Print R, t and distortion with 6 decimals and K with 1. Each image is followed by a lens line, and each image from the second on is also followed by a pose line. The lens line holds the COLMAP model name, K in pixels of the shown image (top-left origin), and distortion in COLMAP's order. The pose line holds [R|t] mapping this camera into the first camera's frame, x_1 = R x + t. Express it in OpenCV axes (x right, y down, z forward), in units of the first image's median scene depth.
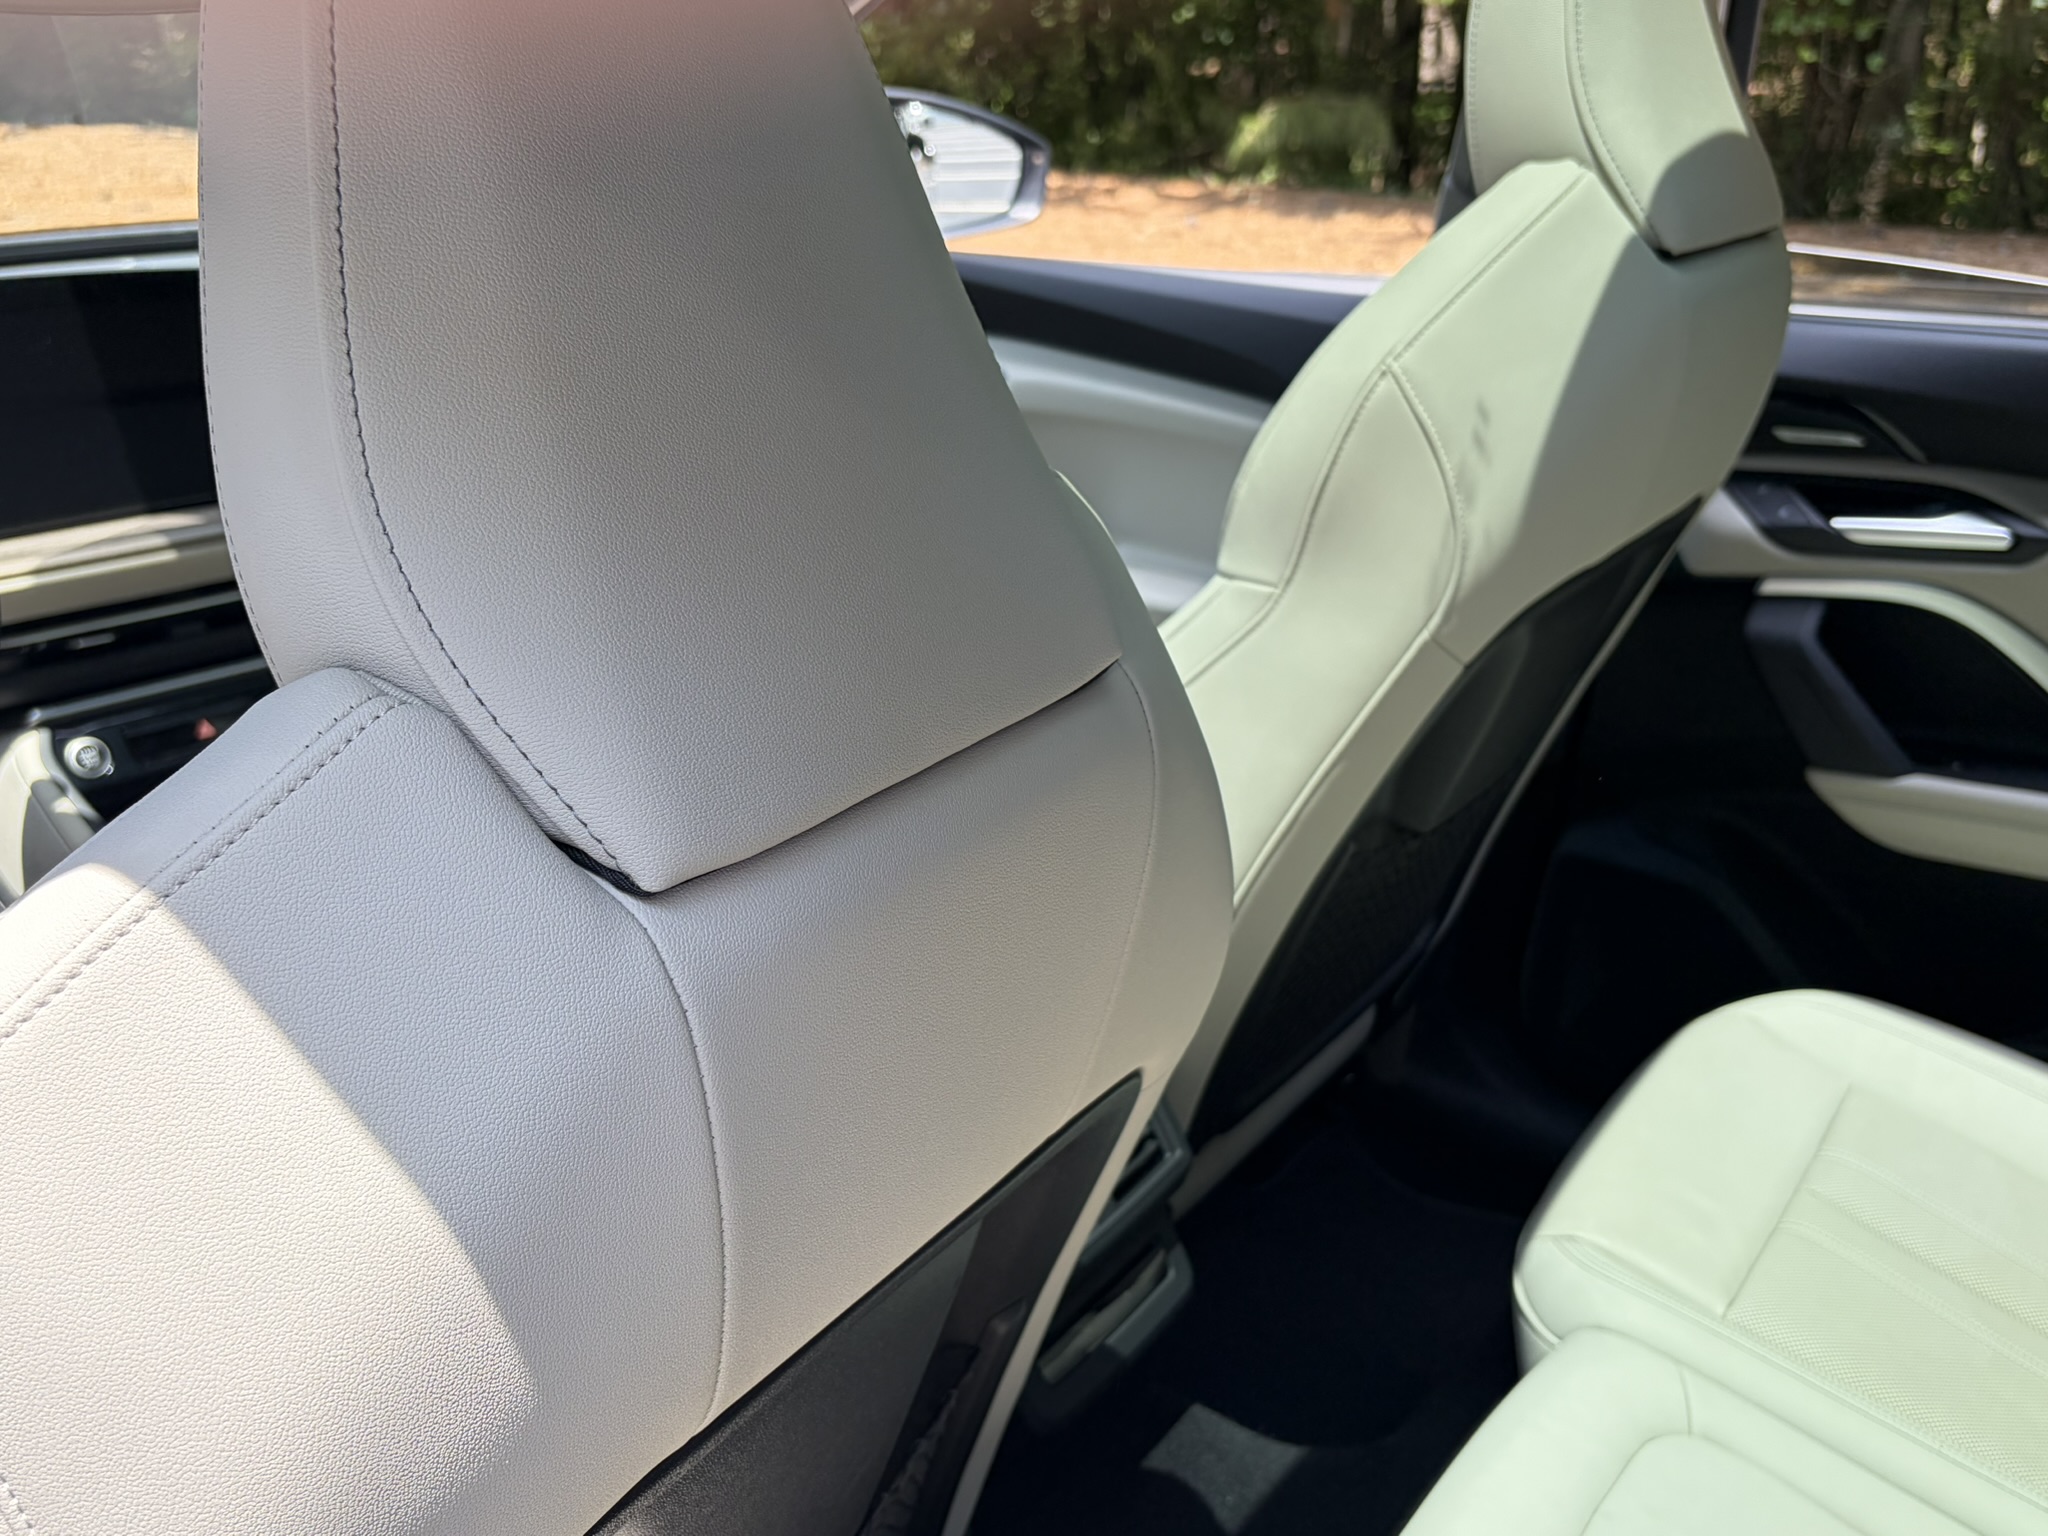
lens RADIAL K [[1869.5, 0, 1018.5], [0, 1869.5, 776.6], [0, 0, 1]] dist [0.026165, -0.007080]
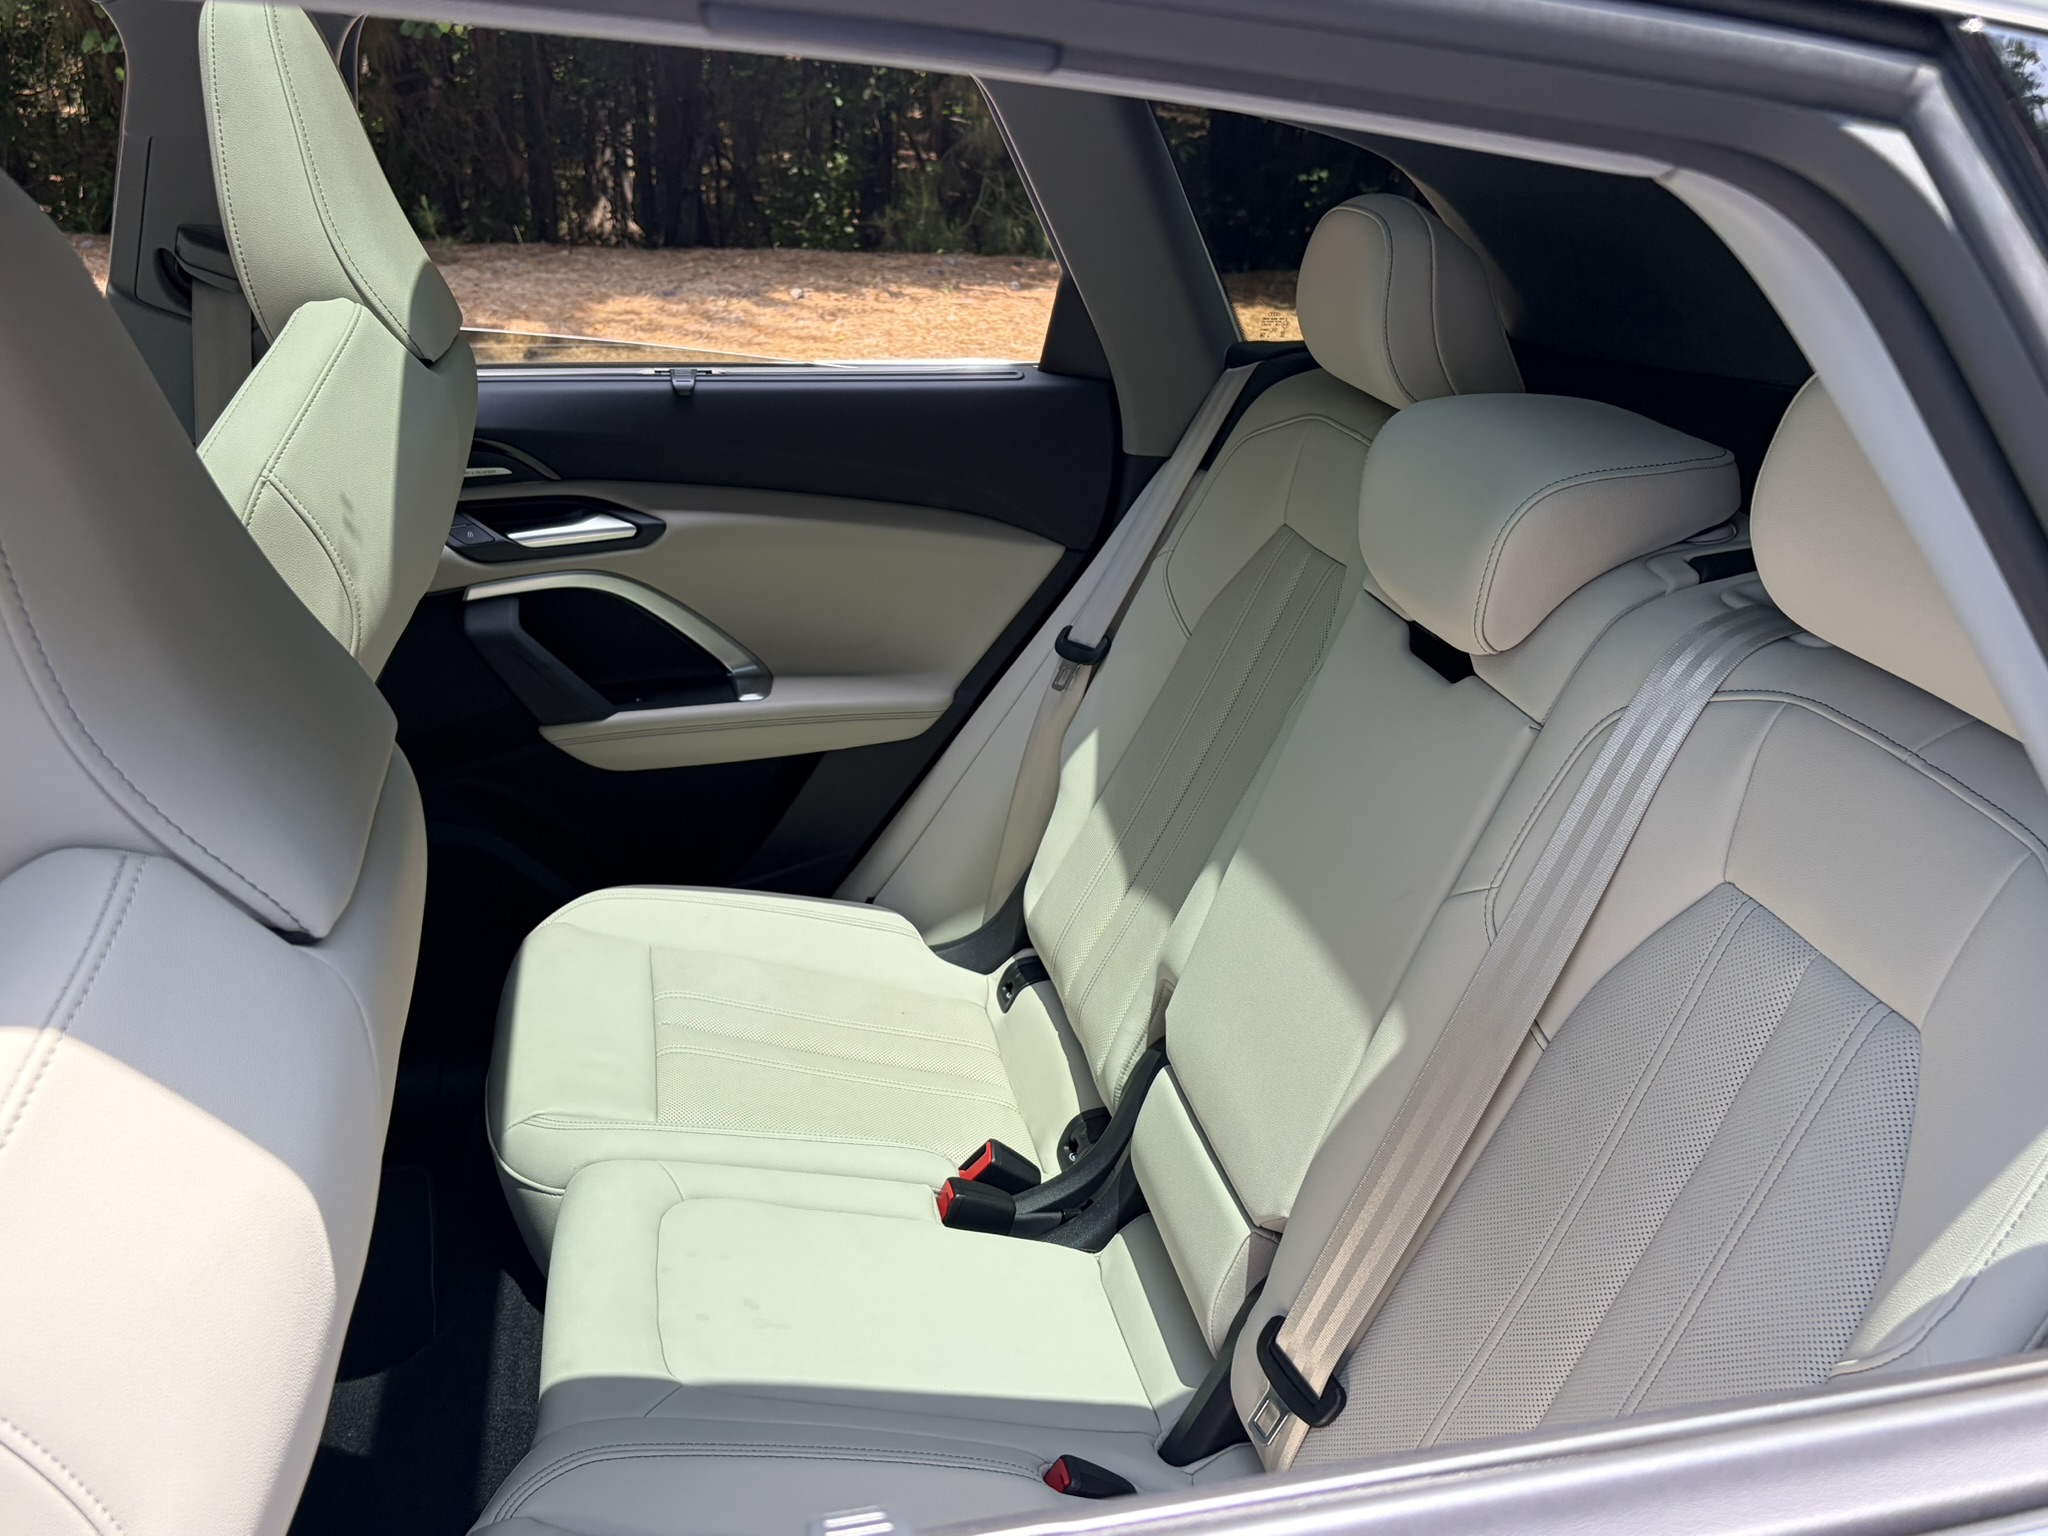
lens RADIAL K [[1869.5, 0, 1018.5], [0, 1869.5, 776.6], [0, 0, 1]] dist [0.026165, -0.007080]
pose [[0.682237, -0.251910, 0.686362, -0.341817], [0.250421, 0.962498, 0.104341, -0.033018], [-0.686907, 0.100694, 0.719736, -0.196018]]
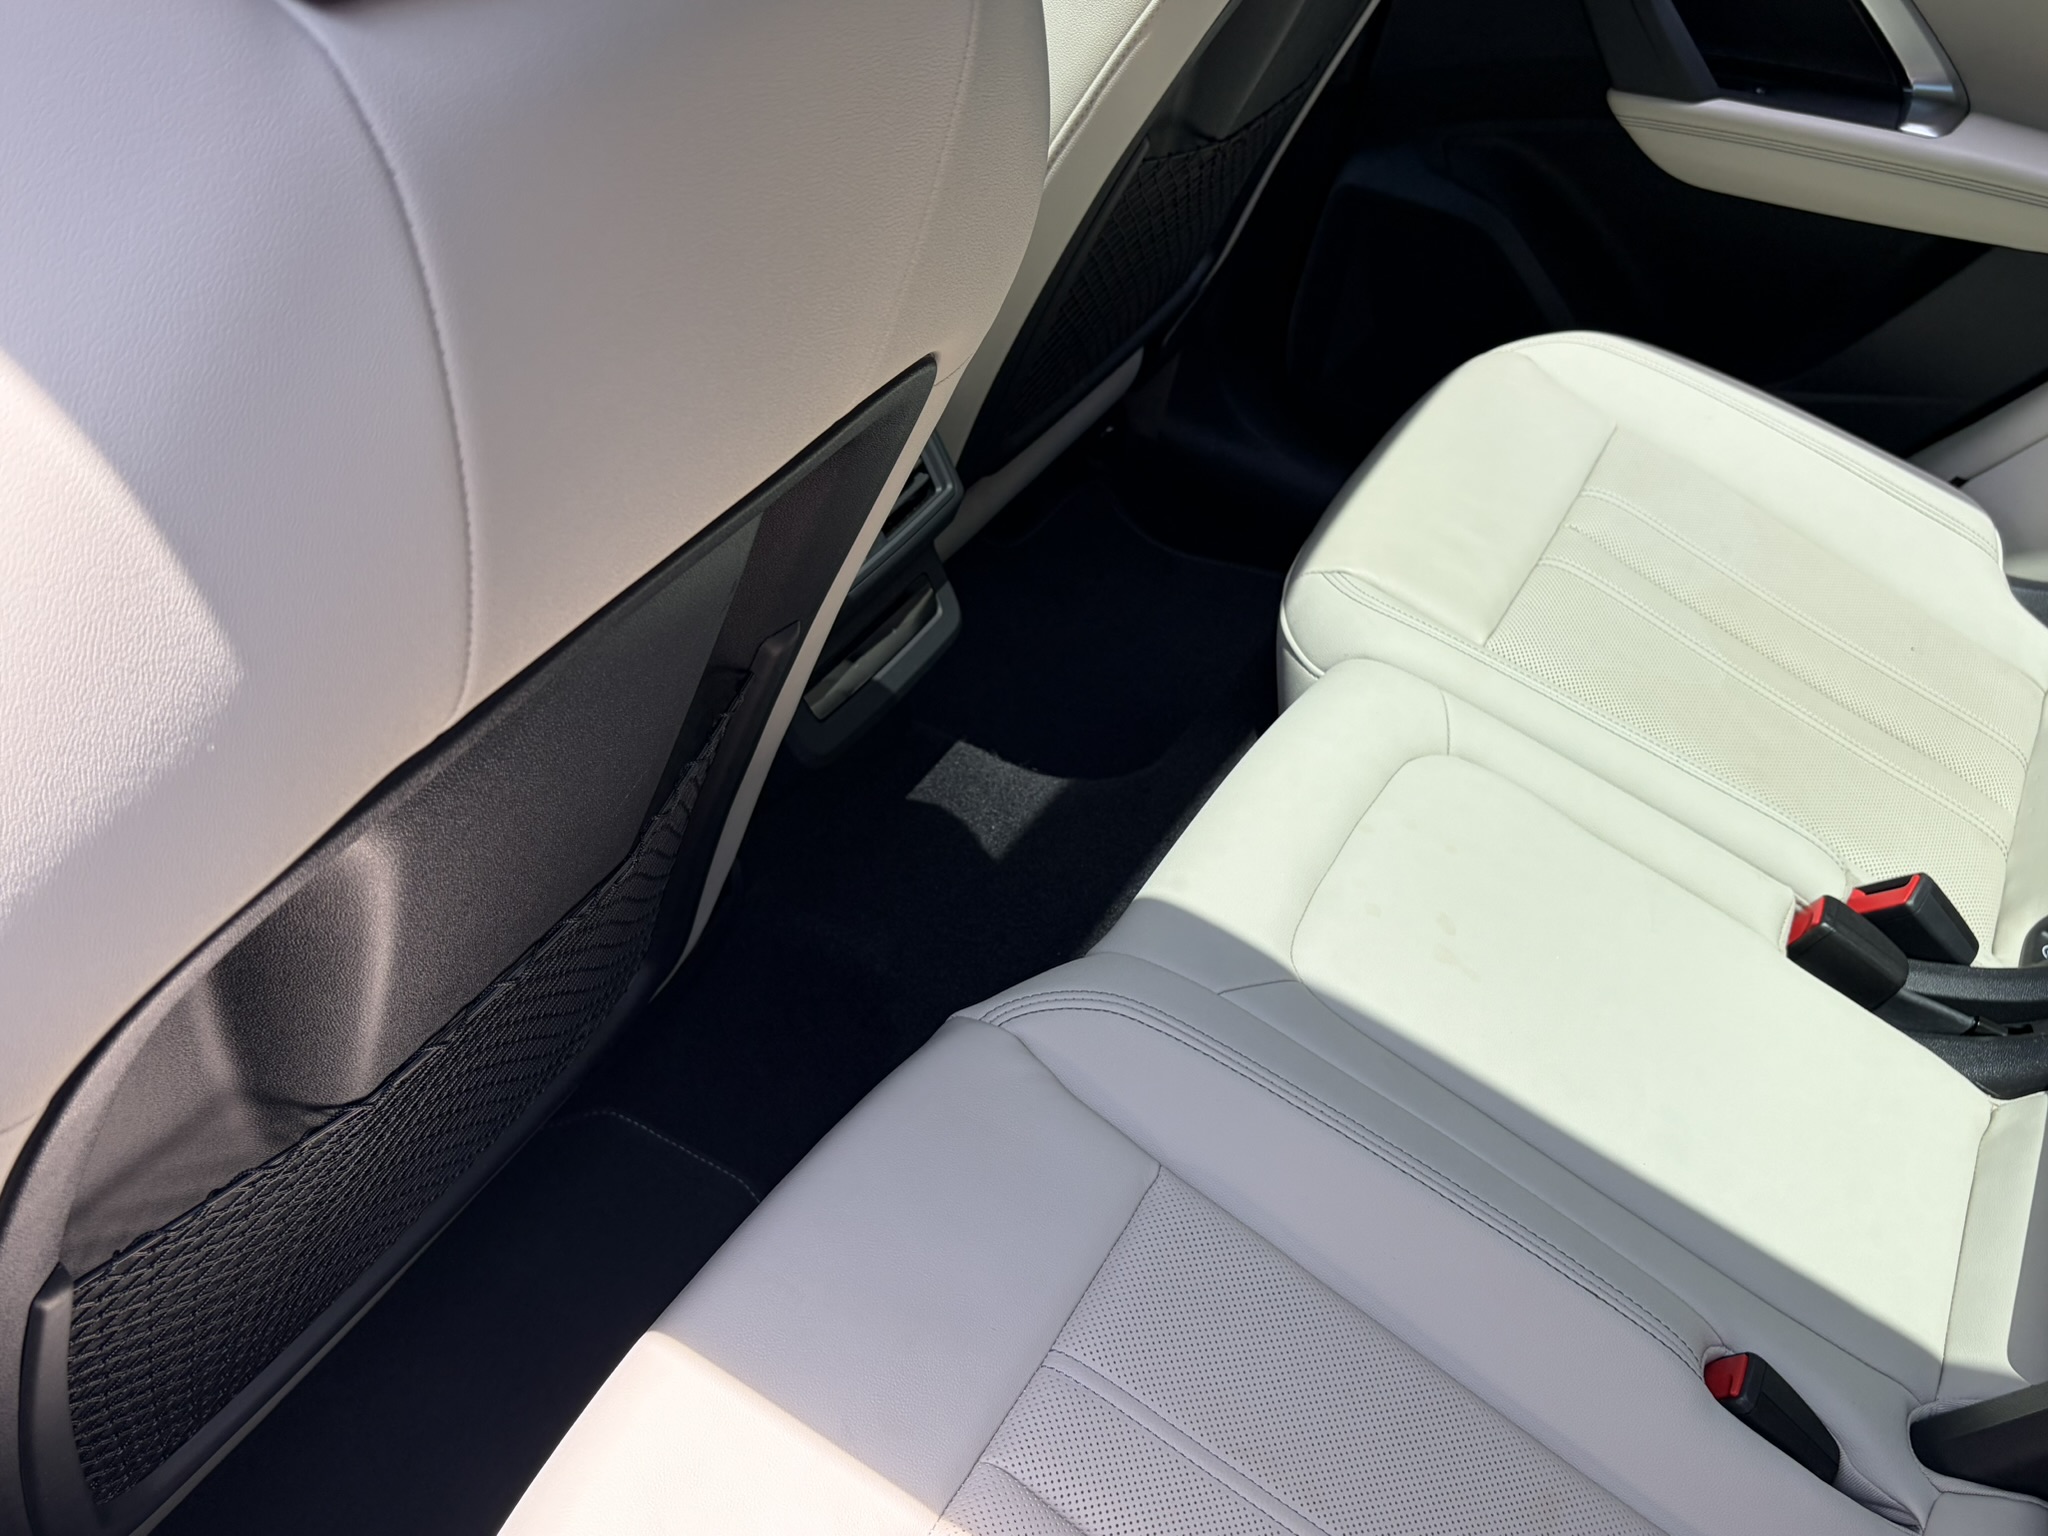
lens RADIAL K [[1869.5, 0, 1018.5], [0, 1869.5, 776.6], [0, 0, 1]] dist [0.026165, -0.007080]
pose [[0.990045, -0.018941, 0.139474, -0.014913], [-0.026846, 0.947303, 0.319211, 0.041275], [-0.138170, -0.319777, 0.937364, 0.071946]]
